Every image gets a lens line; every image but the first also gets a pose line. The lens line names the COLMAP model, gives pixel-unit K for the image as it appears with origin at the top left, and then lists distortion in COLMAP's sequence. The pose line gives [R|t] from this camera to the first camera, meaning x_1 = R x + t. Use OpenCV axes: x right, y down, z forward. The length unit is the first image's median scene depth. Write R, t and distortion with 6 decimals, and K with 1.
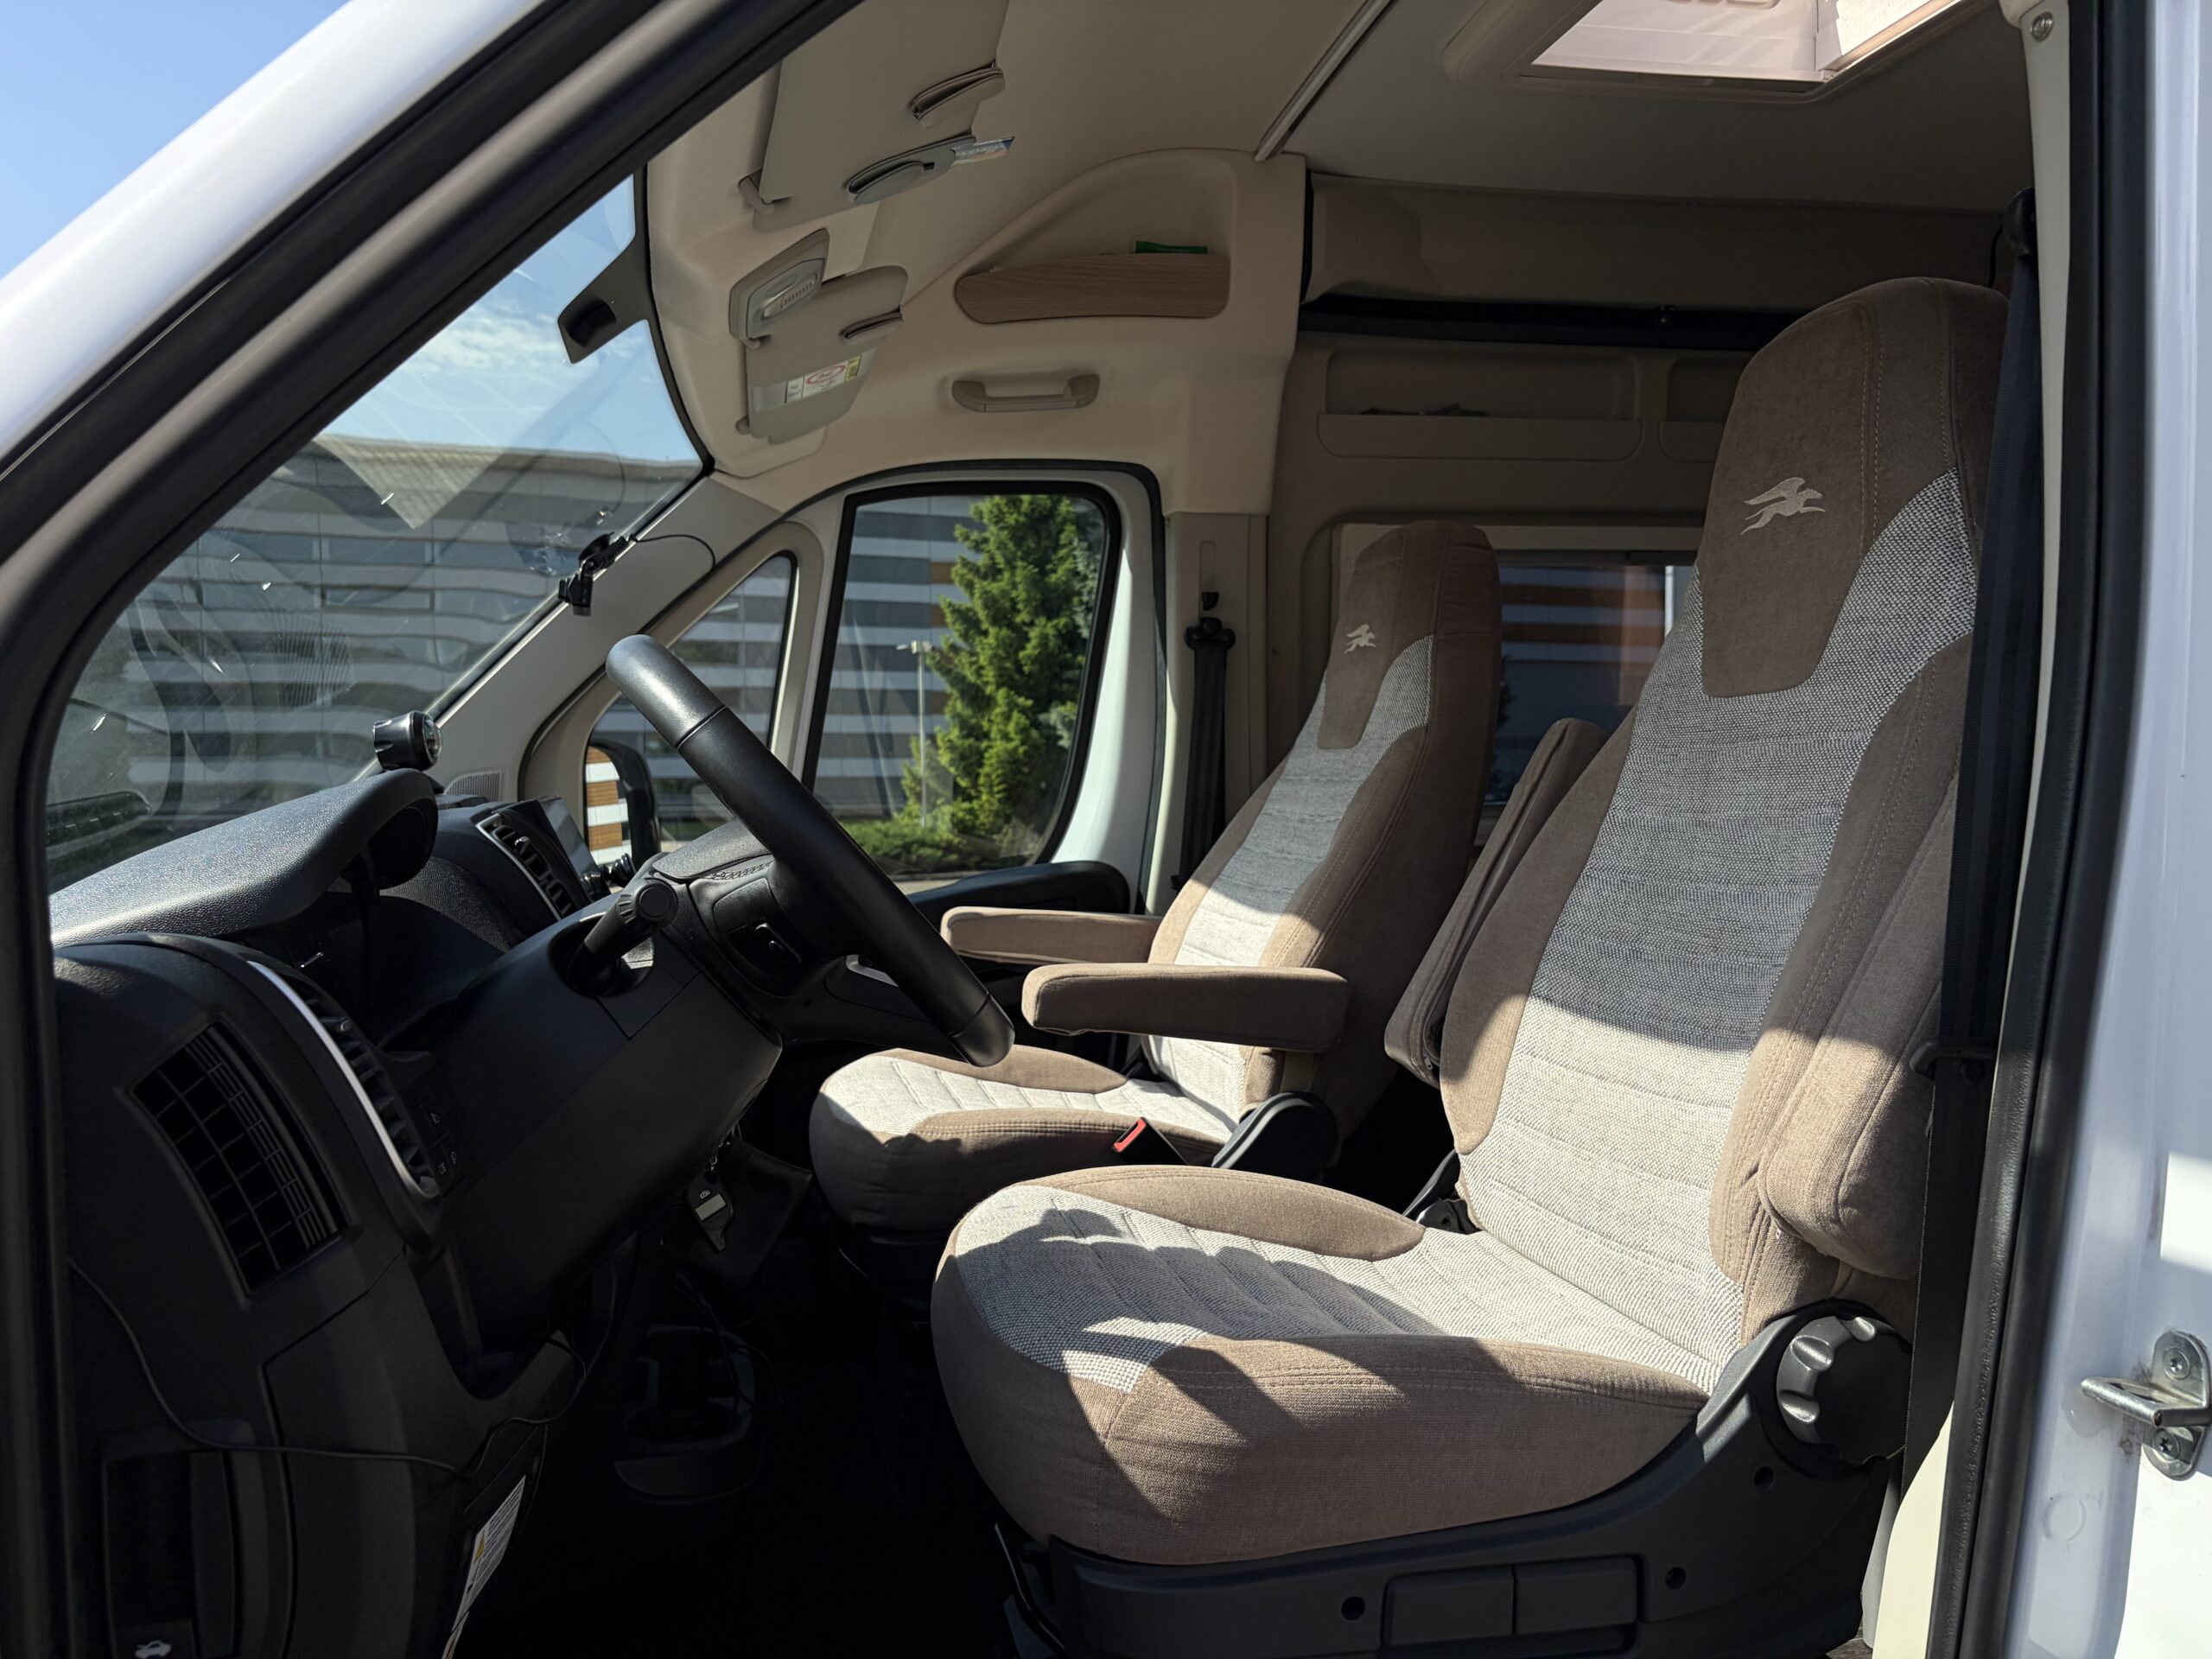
lens RADIAL K [[1711.4, 0, 1103.7], [0, 1711.4, 845.9], [0, 0, 1]] dist [0.112770, -0.222630]
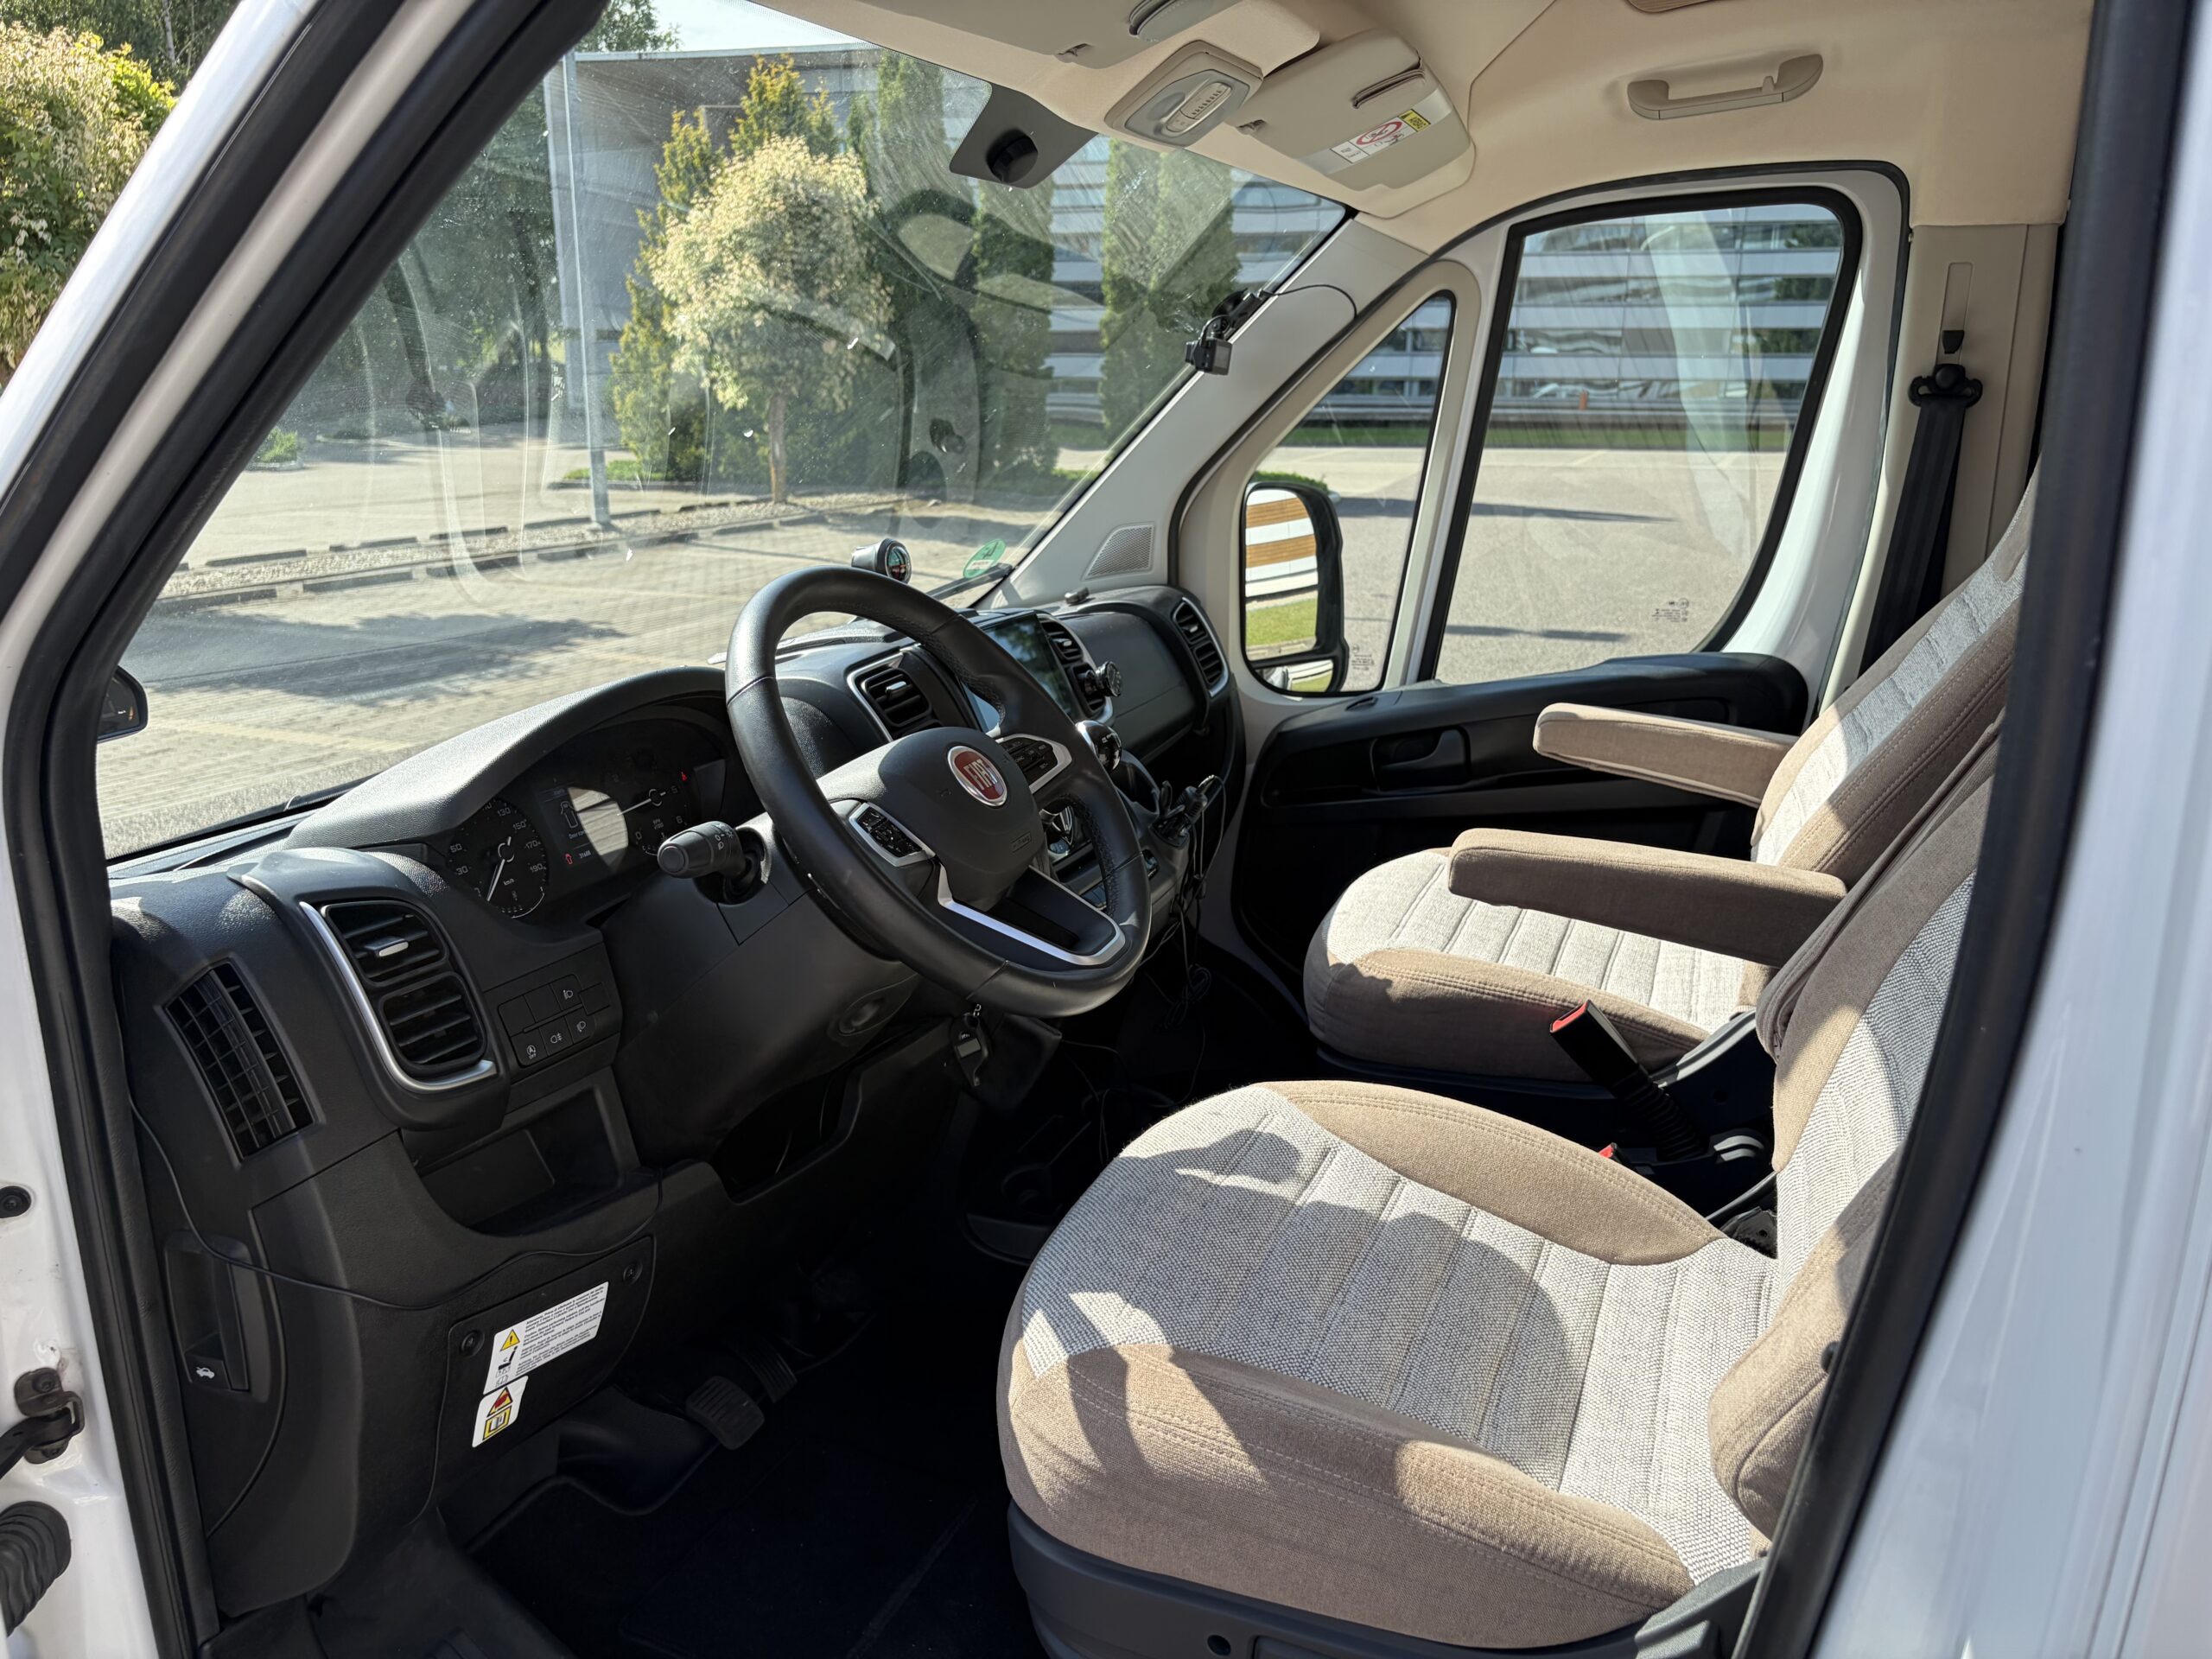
lens RADIAL K [[1721.0, 0, 1114.0], [0, 1721.0, 831.2], [0, 0, 1]] dist [0.051033, -0.080386]
pose [[0.802164, 0.171165, -0.572045, 0.335081], [-0.032238, 0.969051, 0.244748, -0.147034], [0.596233, -0.177886, 0.782855, 0.152148]]
